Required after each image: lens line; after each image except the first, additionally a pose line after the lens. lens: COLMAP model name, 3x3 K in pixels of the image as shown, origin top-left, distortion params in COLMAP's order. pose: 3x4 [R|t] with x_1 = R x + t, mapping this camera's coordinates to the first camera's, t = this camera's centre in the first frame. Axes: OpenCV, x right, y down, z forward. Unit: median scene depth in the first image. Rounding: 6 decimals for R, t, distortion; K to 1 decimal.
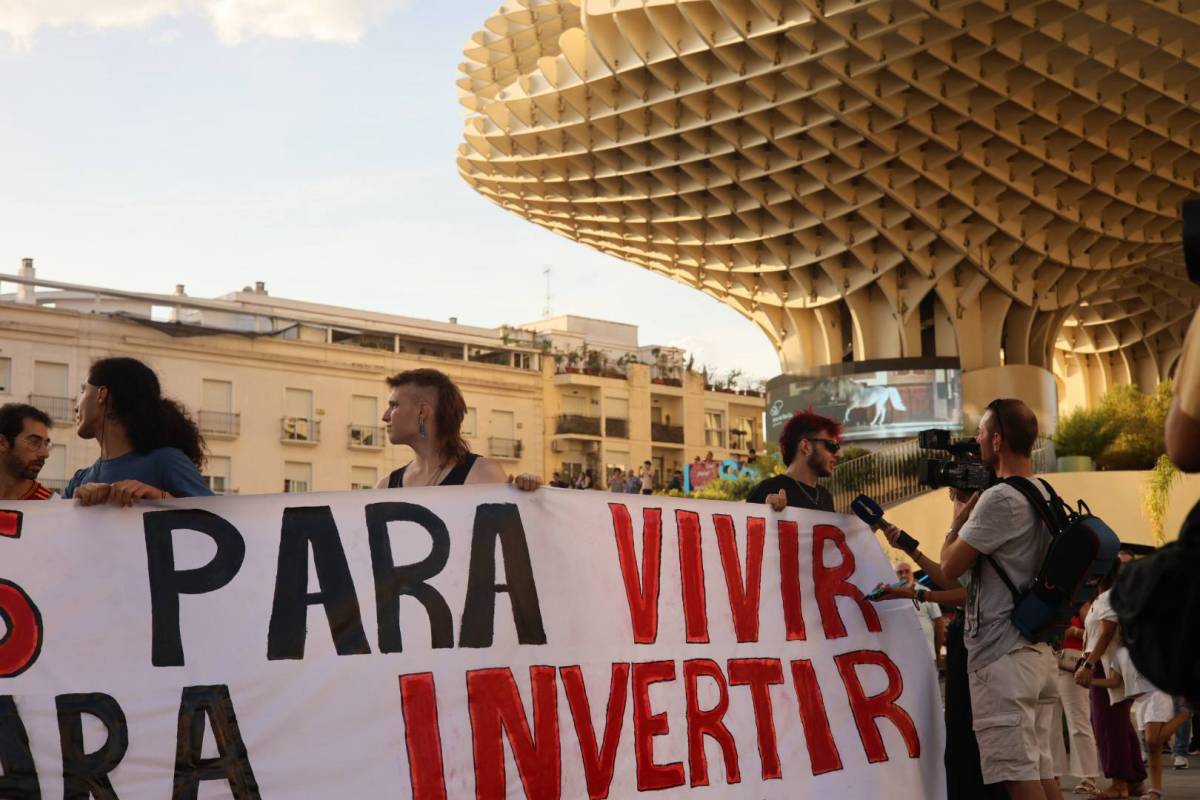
lens RADIAL K [[1715.7, 0, 600.8], [0, 1715.7, 406.9], [0, 0, 1]] dist [0.032730, 0.000000]
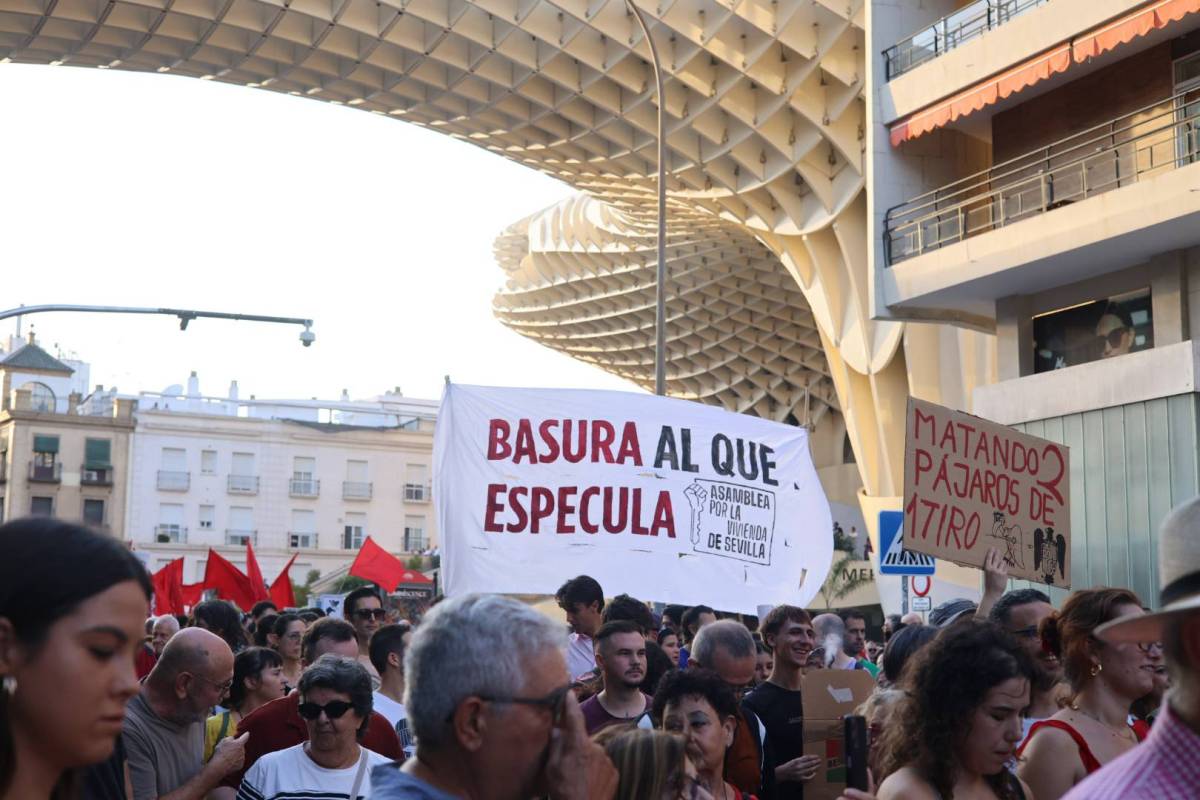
lens RADIAL K [[1715.7, 0, 596.9], [0, 1715.7, 398.9], [0, 0, 1]] dist [0.032730, 0.000000]
pose [[0.979330, -0.003546, -0.202236, 0.266158], [0.004017, 0.999990, 0.001918, -0.068197], [0.202227, -0.002691, 0.979335, -0.384204]]
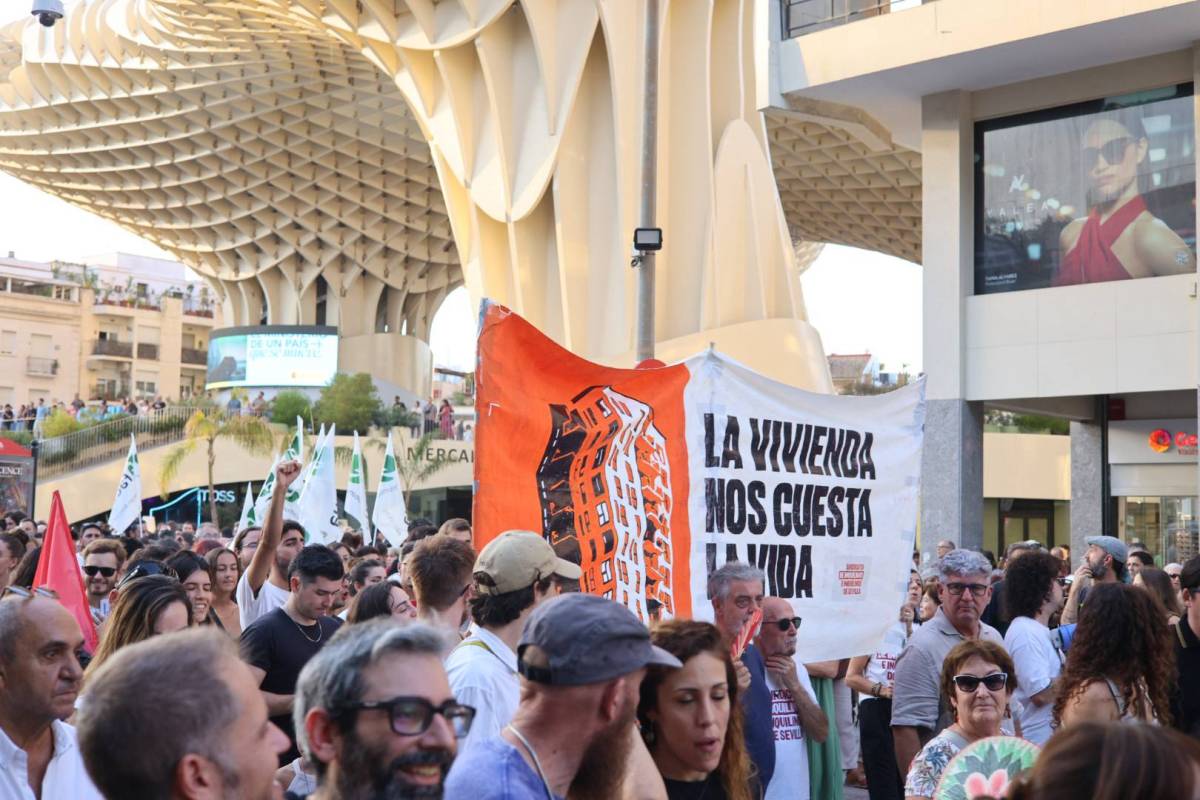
lens RADIAL K [[1715.7, 0, 602.3], [0, 1715.7, 399.8], [0, 0, 1]] dist [0.032730, 0.000000]
pose [[0.989672, 0.043191, 0.136687, 0.187768], [-0.052203, 0.996644, 0.063050, -0.054320], [-0.133505, -0.069535, 0.988606, -0.275212]]
